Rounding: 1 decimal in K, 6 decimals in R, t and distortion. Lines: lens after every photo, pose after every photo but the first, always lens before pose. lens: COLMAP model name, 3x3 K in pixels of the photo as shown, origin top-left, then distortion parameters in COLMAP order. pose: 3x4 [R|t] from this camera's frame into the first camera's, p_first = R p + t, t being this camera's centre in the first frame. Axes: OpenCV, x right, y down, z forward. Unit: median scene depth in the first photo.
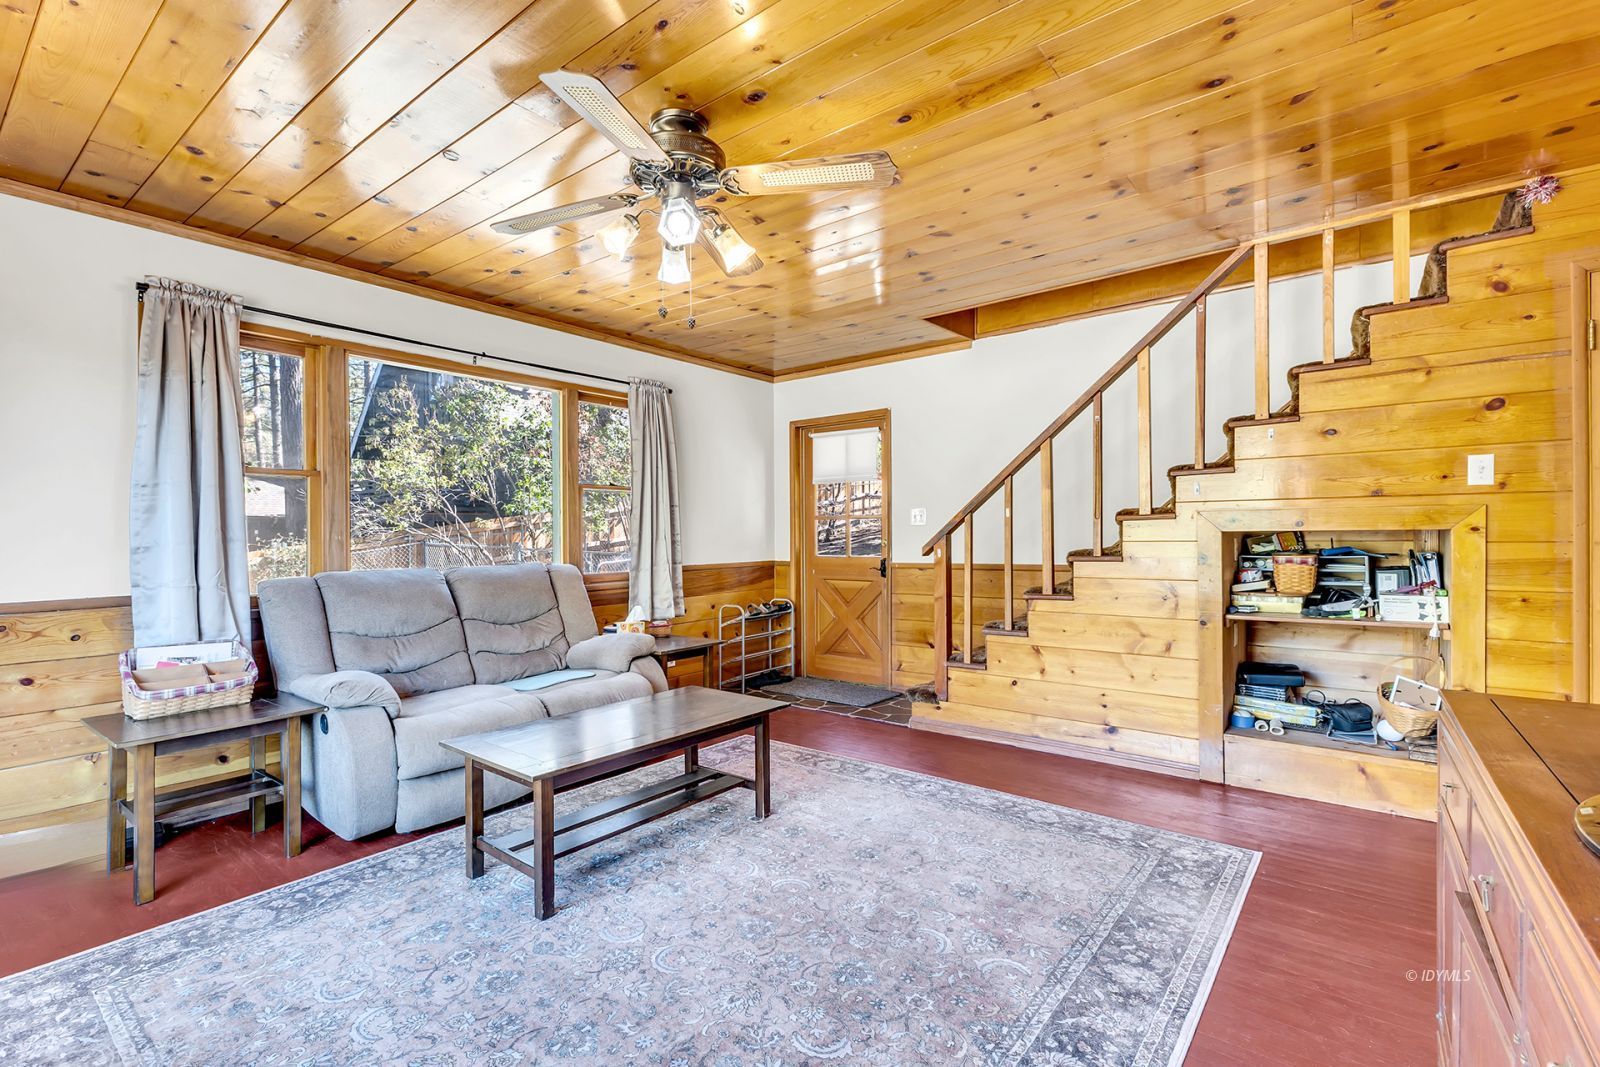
lens RADIAL K [[718.2, 0, 791.8], [0, 718.2, 536.3], [0, 0, 1]] dist [0.014456, -0.002373]
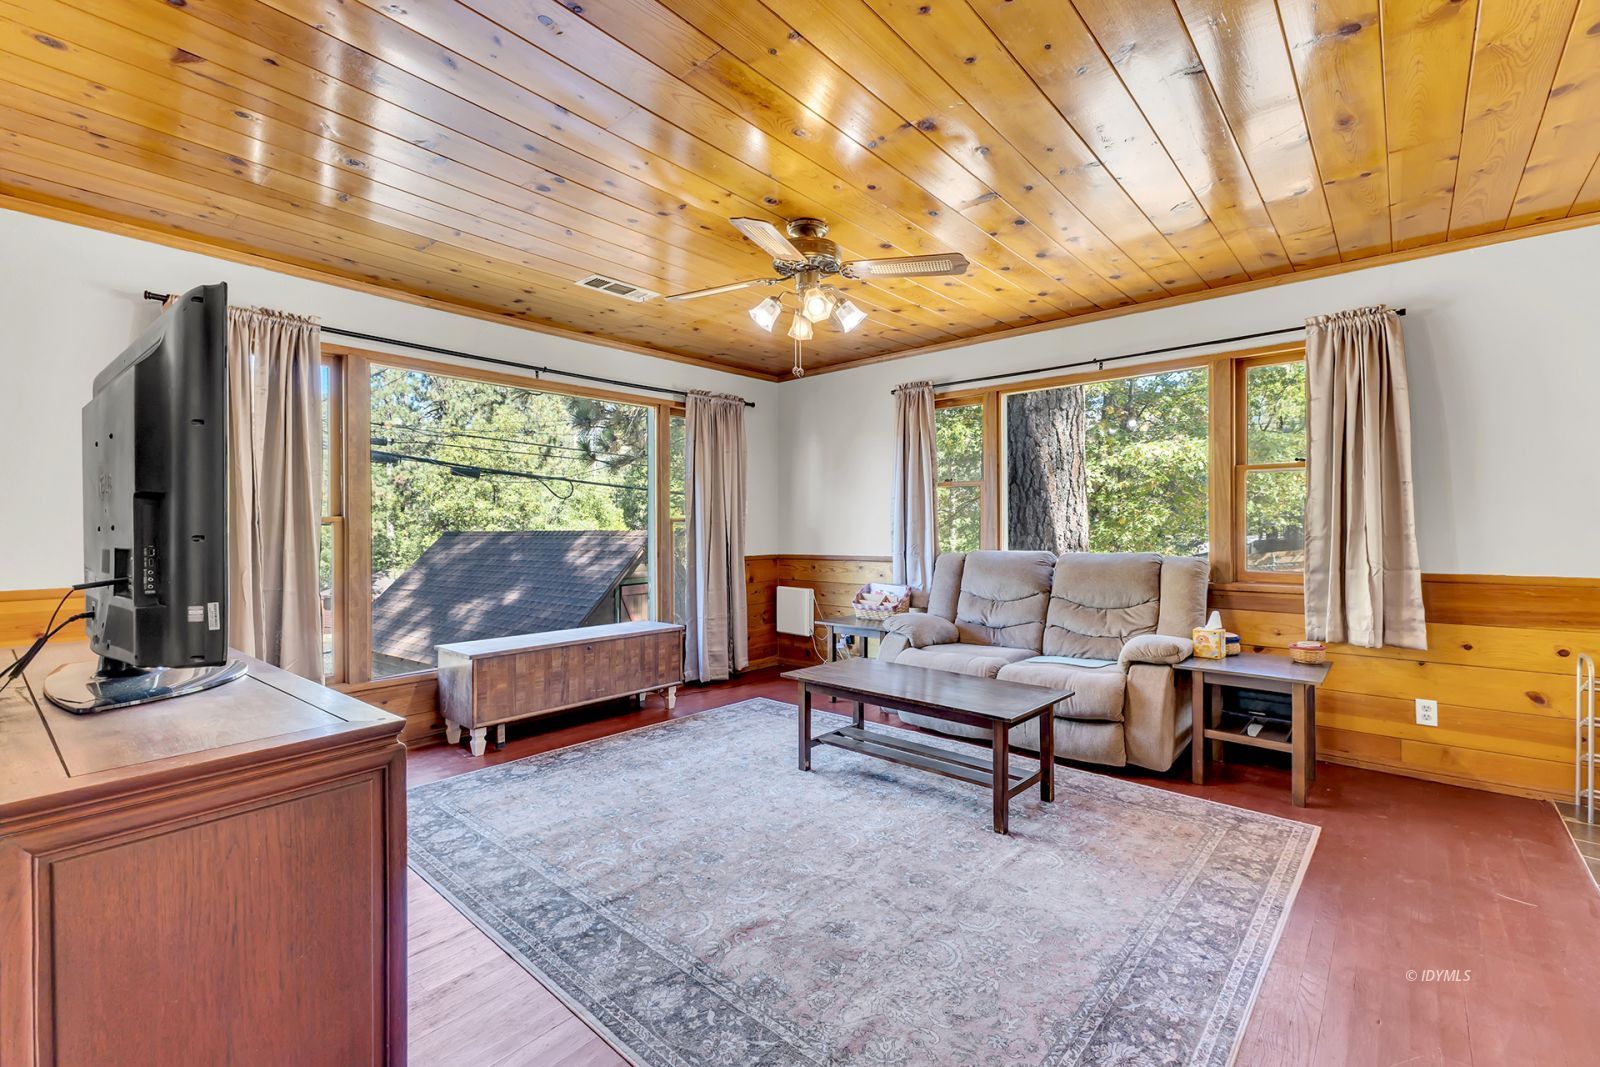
lens RADIAL K [[718.2, 0, 799.1], [0, 718.2, 524.7], [0, 0, 1]] dist [0.014456, -0.002373]
pose [[-0.056690, 0.005636, -0.998376, 0.795778], [0.001456, 0.999983, 0.005562, -0.010678], [0.998391, -0.001138, -0.056698, 0.701627]]
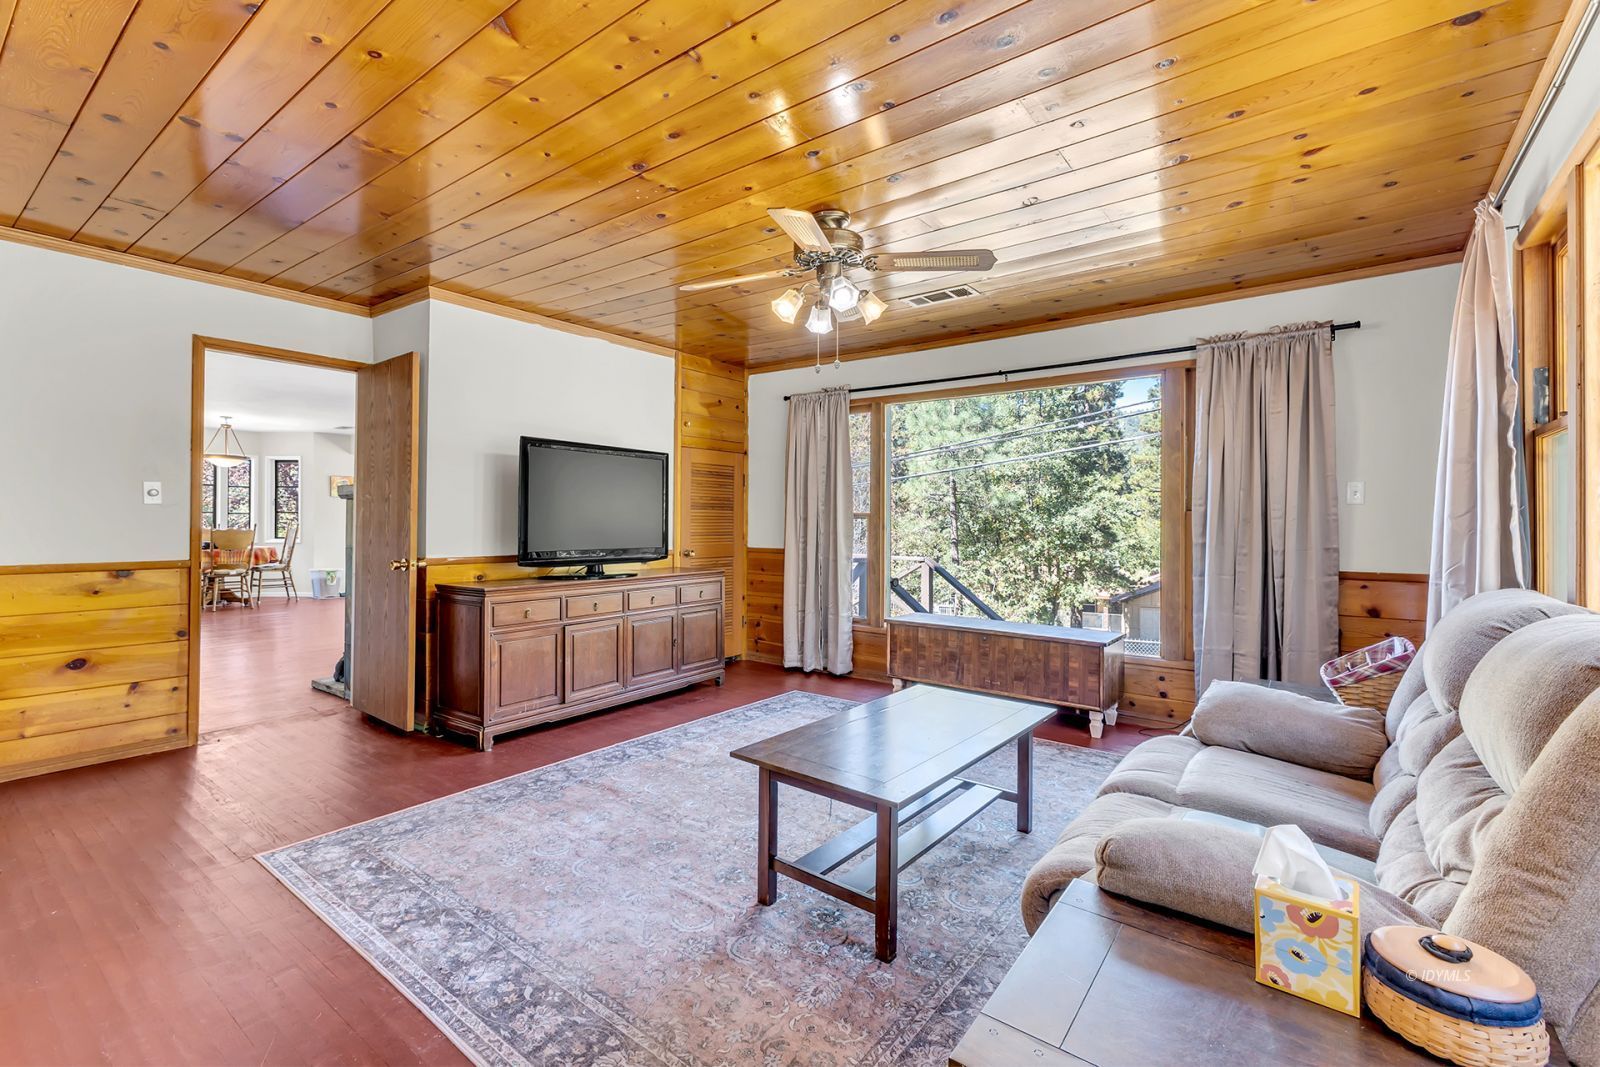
lens RADIAL K [[718.2, 0, 764.5], [0, 718.2, 514.3], [0, 0, 1]] dist [0.014456, -0.002373]
pose [[-0.999314, 0.003762, 0.036835, -0.058575], [0.003721, 0.999992, -0.001200, -0.013313], [-0.036839, -0.001063, -0.999321, 1.550520]]
